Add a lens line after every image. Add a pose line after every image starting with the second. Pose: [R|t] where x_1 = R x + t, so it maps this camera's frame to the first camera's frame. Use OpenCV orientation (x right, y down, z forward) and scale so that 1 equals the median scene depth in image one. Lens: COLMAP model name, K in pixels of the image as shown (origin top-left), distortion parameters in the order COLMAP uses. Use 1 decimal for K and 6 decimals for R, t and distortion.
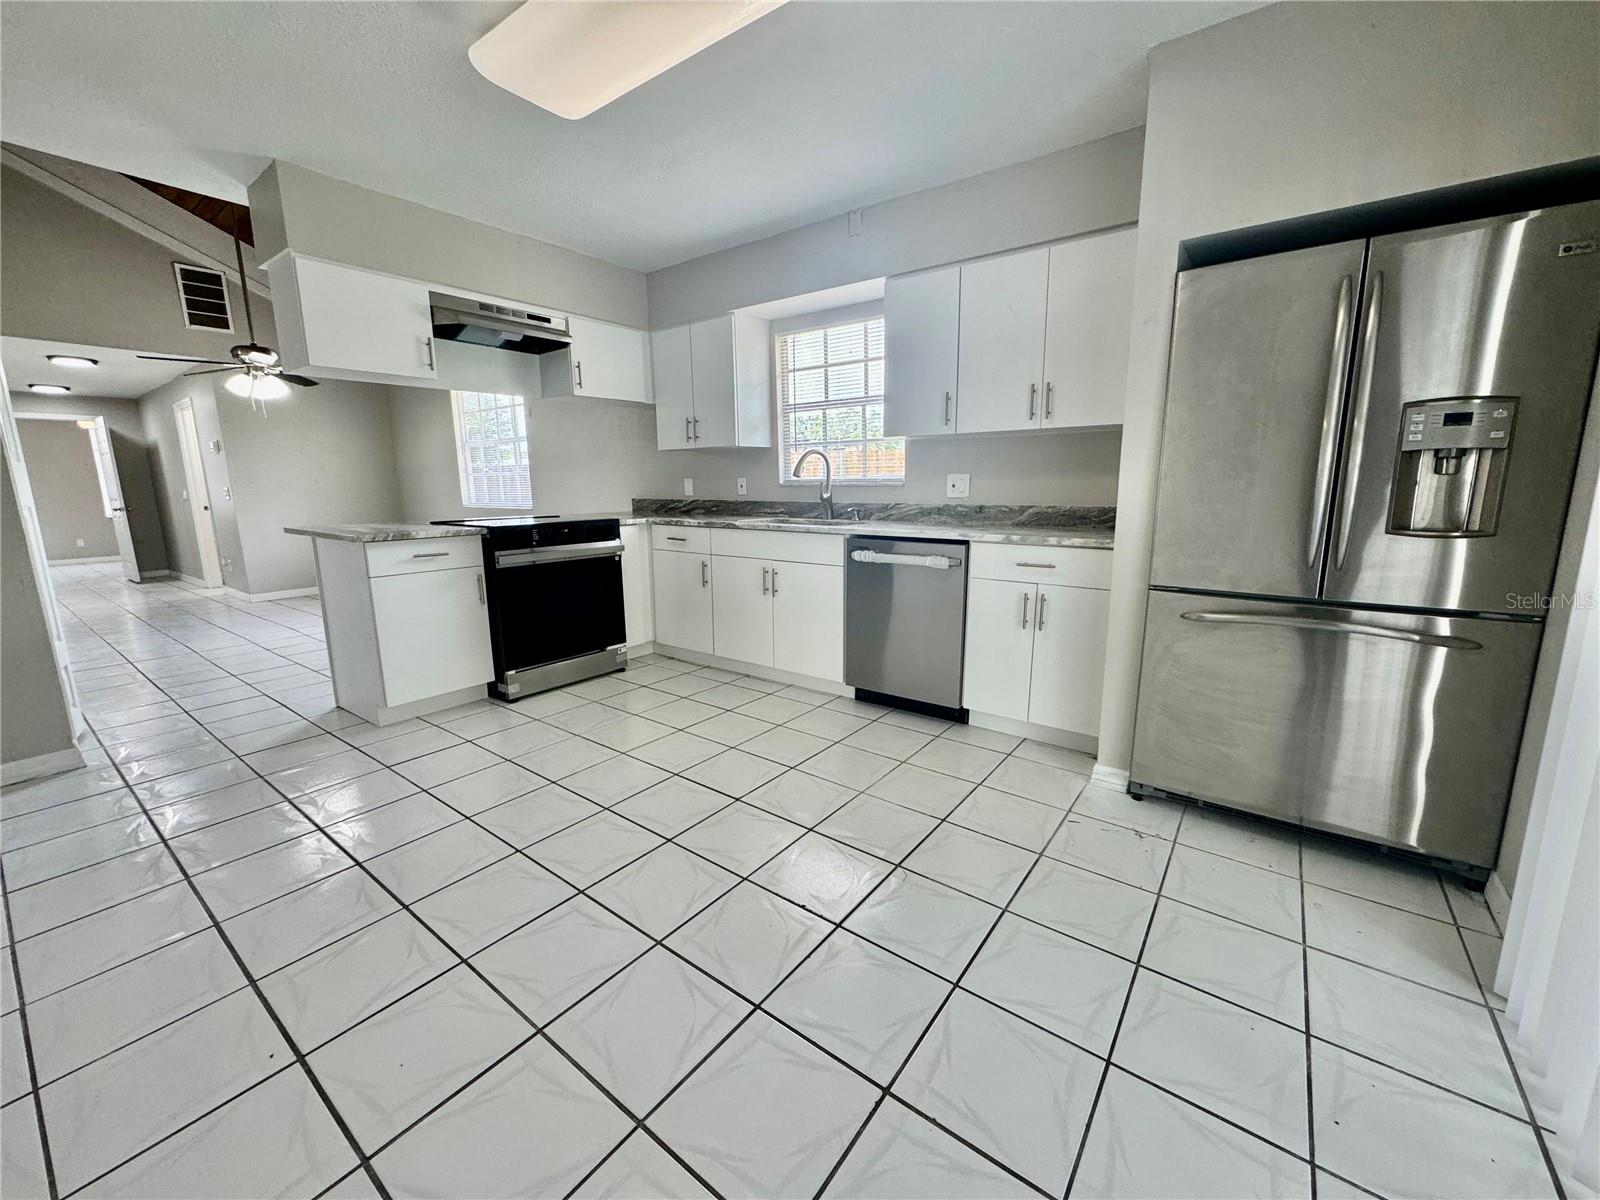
lens RADIAL K [[639.1, 0, 800.5], [0, 639.1, 595.9], [0, 0, 1]] dist [-0.002589, -0.000022]
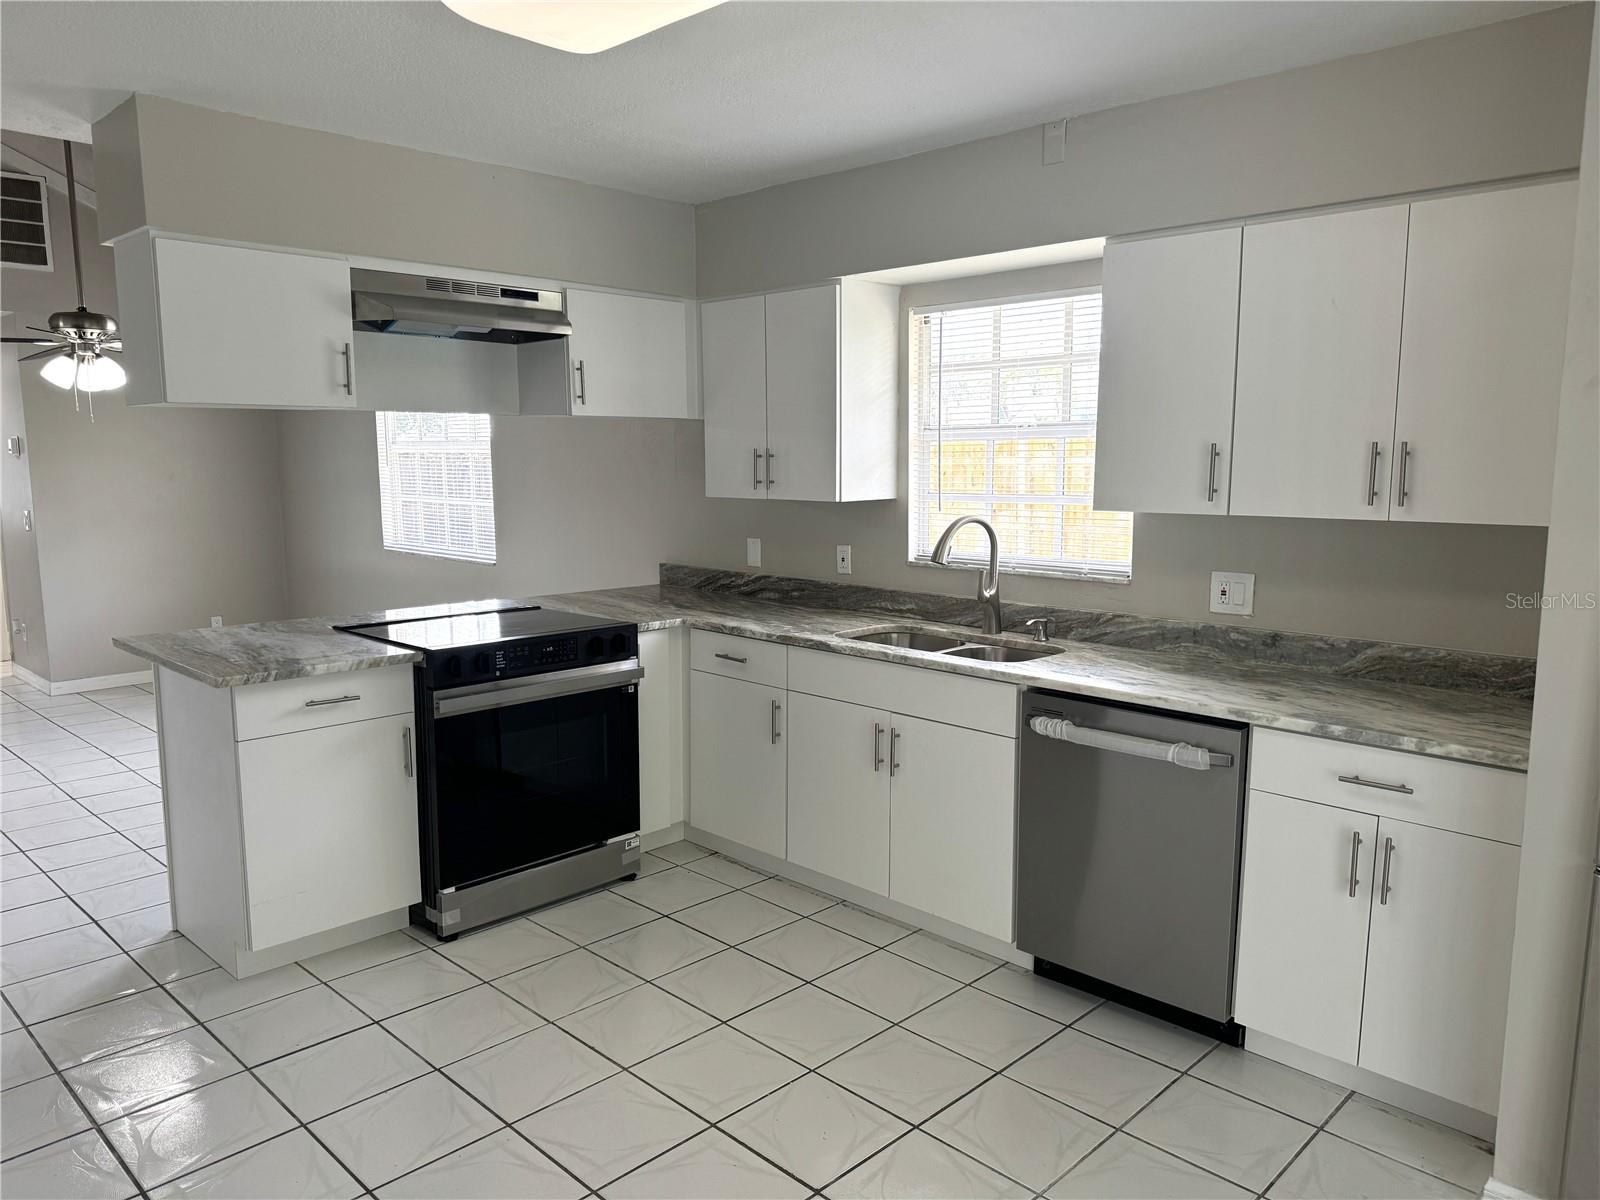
lens RADIAL K [[1123.4, 0, 804.6], [0, 1123.4, 603.9], [0, 0, 1]] dist [0.071528, -0.087029]
pose [[0.991761, 0.027825, -0.125043, 0.001916], [-0.033274, 0.998576, -0.041700, -0.108463], [0.123704, 0.045517, 0.991275, -0.021891]]
